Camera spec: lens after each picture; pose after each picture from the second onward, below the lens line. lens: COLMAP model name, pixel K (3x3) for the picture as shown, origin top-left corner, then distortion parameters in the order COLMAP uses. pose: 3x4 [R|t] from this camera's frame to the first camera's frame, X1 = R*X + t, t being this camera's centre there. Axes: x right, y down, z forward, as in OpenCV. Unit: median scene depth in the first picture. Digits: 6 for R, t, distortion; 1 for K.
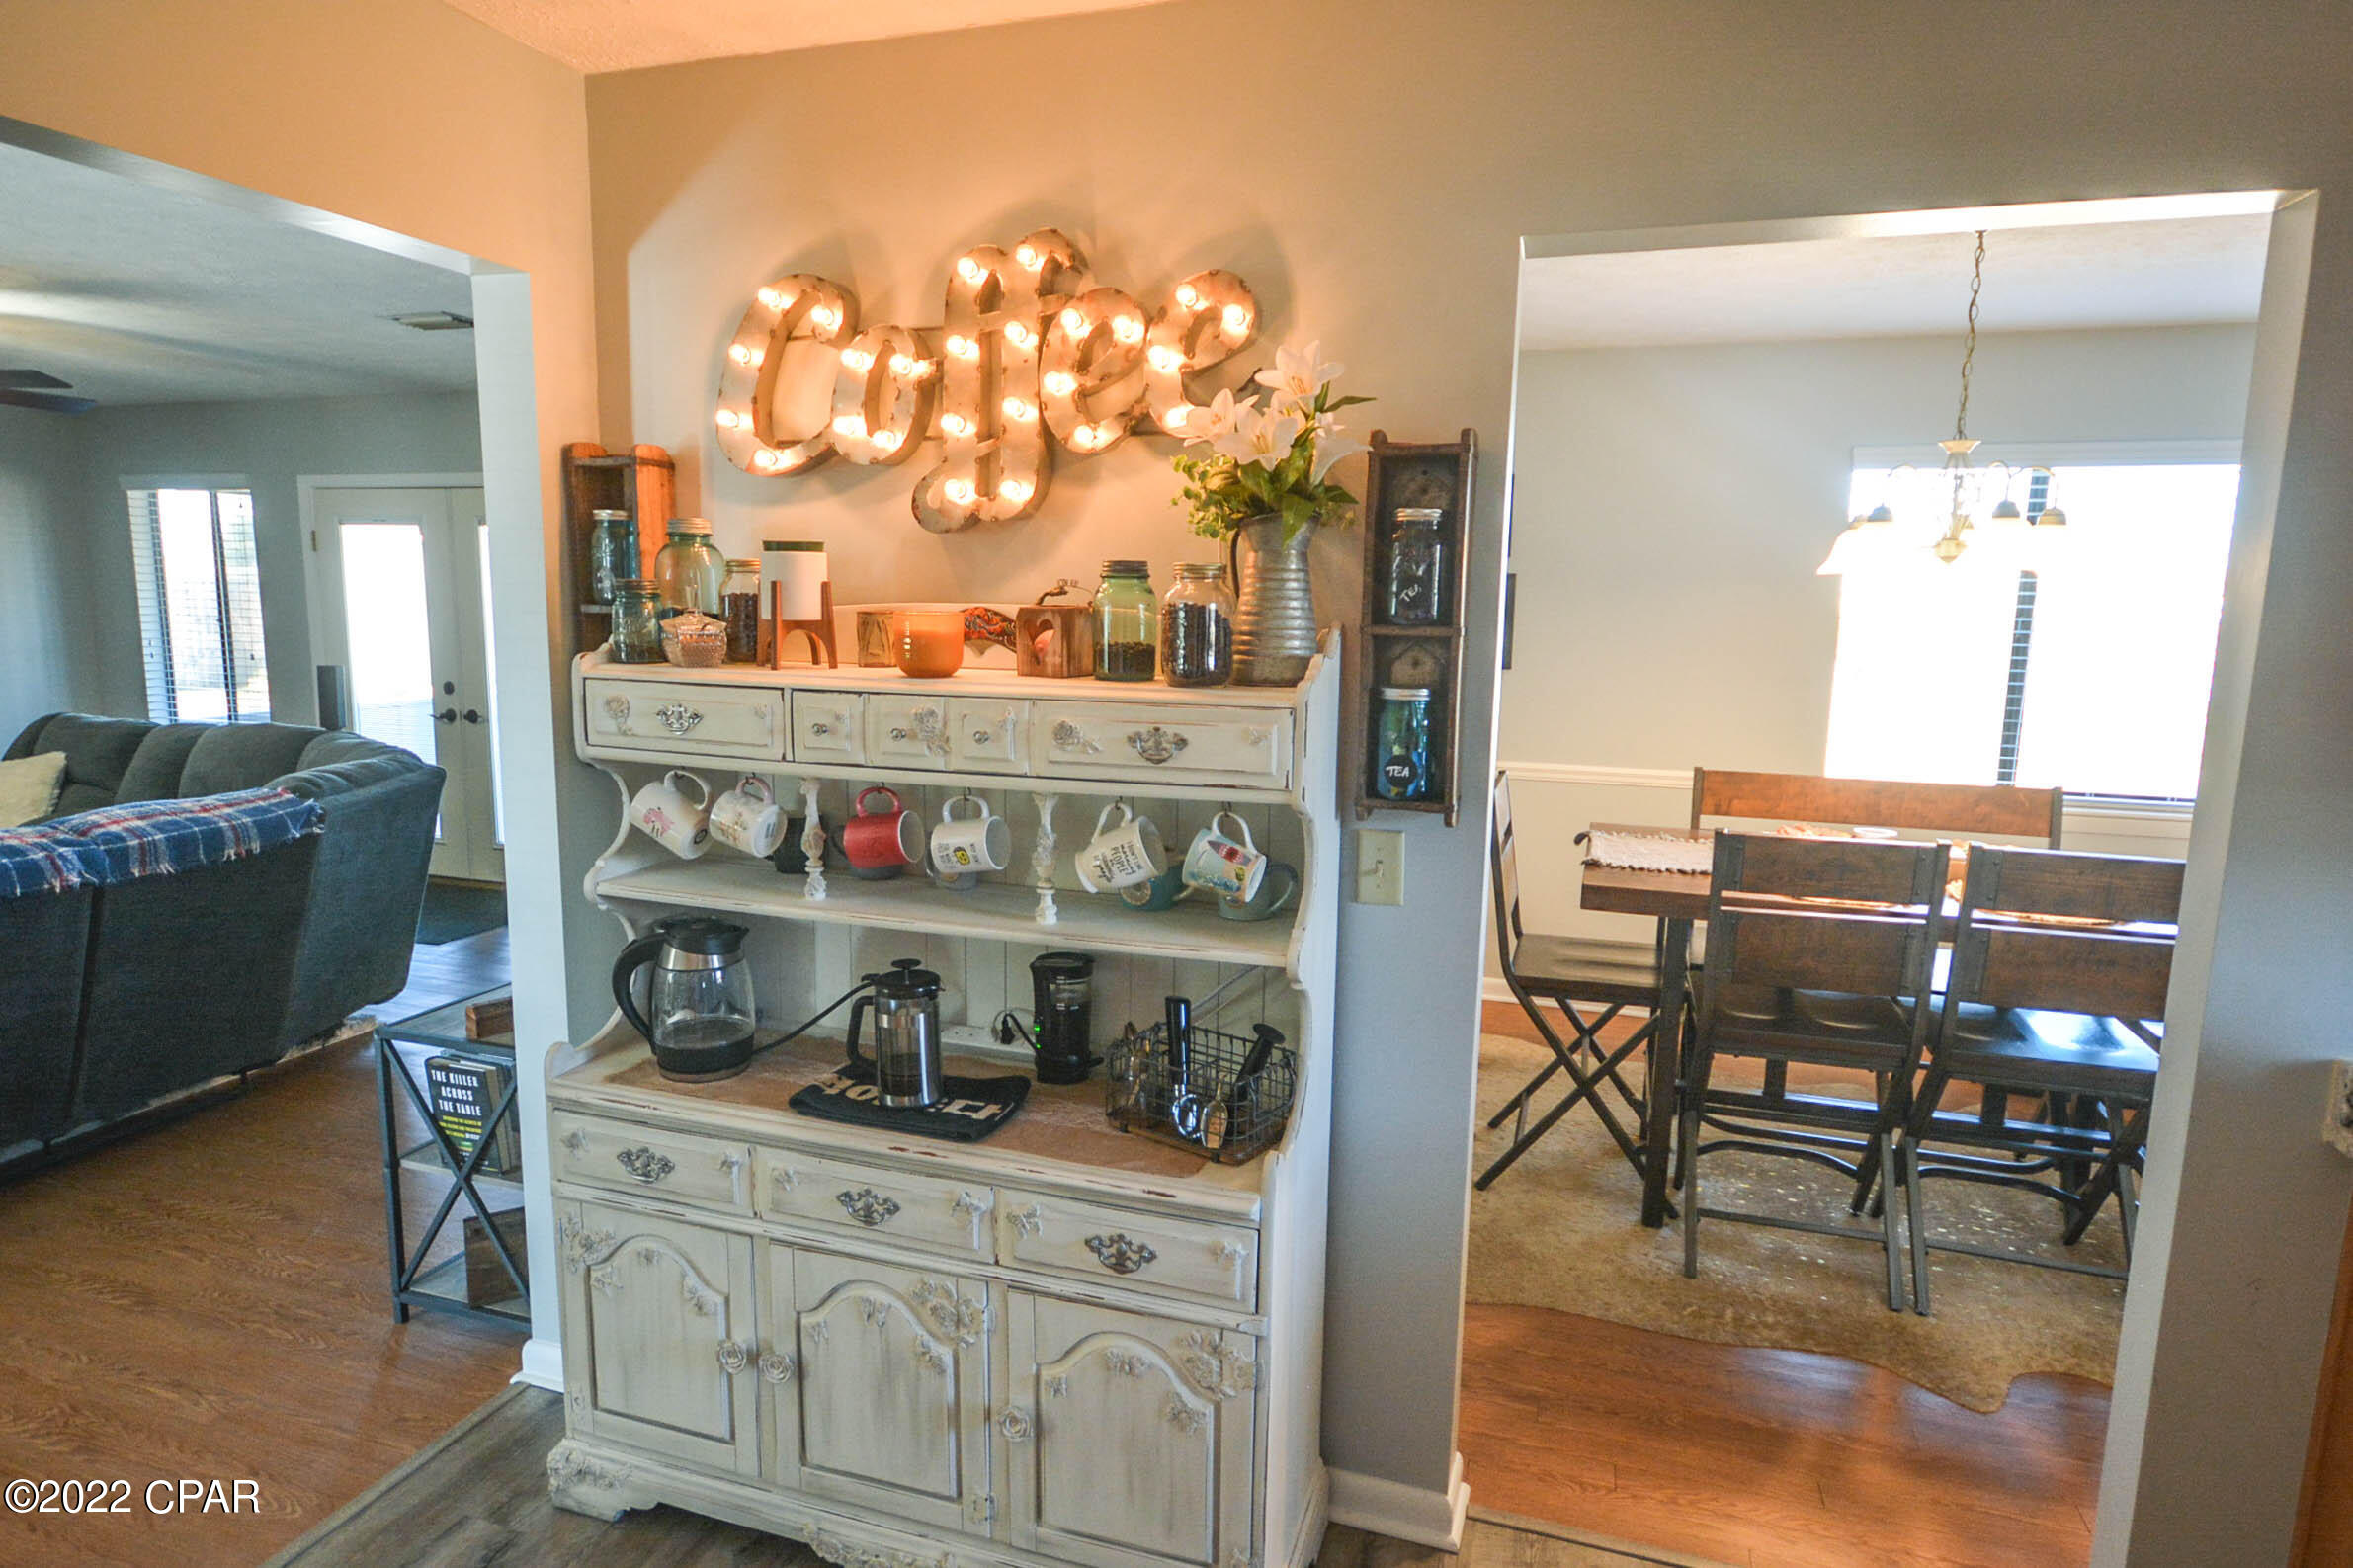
lens RADIAL K [[1331.1, 0, 1175.1], [0, 1331.1, 788.2], [0, 0, 1]] dist [0.001681, 0.000190]
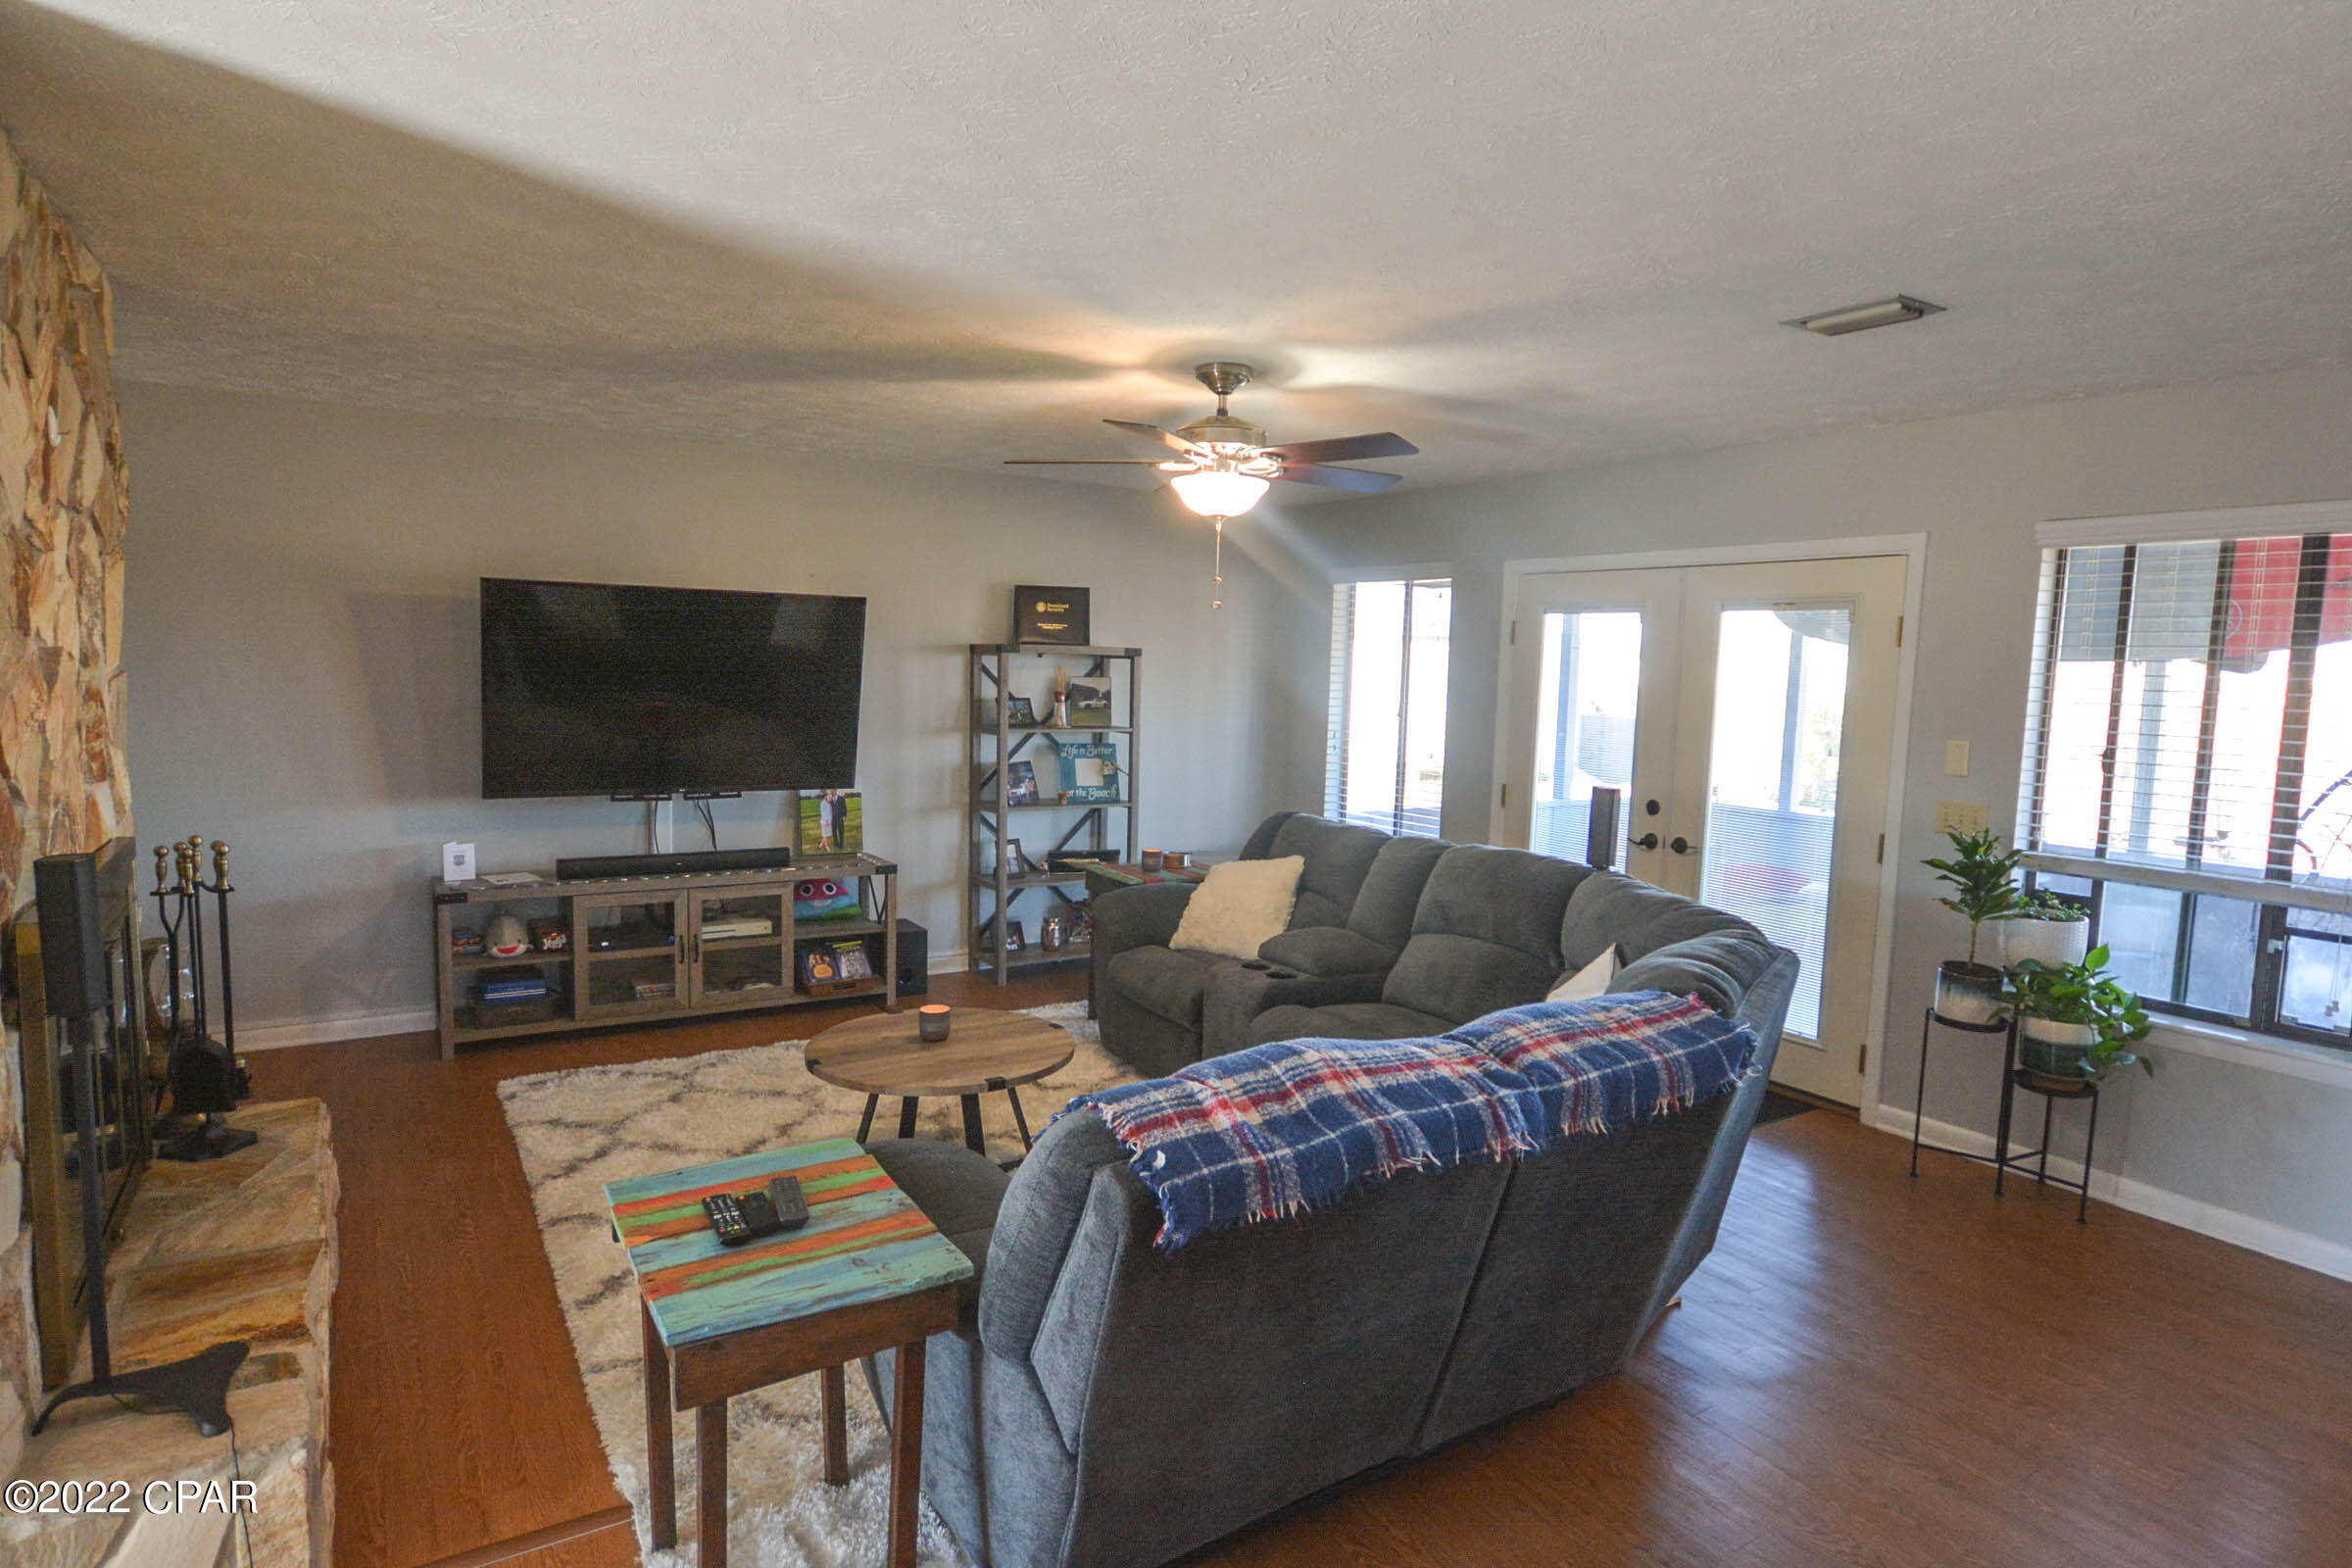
lens RADIAL K [[1257.4, 0, 1150.9], [0, 1257.4, 781.6], [0, 0, 1]] dist [0.015388, 0.000357]
pose [[0.774525, 0.069337, -0.628731, -0.366219], [-0.110232, 0.993560, -0.026223, -0.045127], [0.622864, 0.089617, 0.777181, 0.242771]]
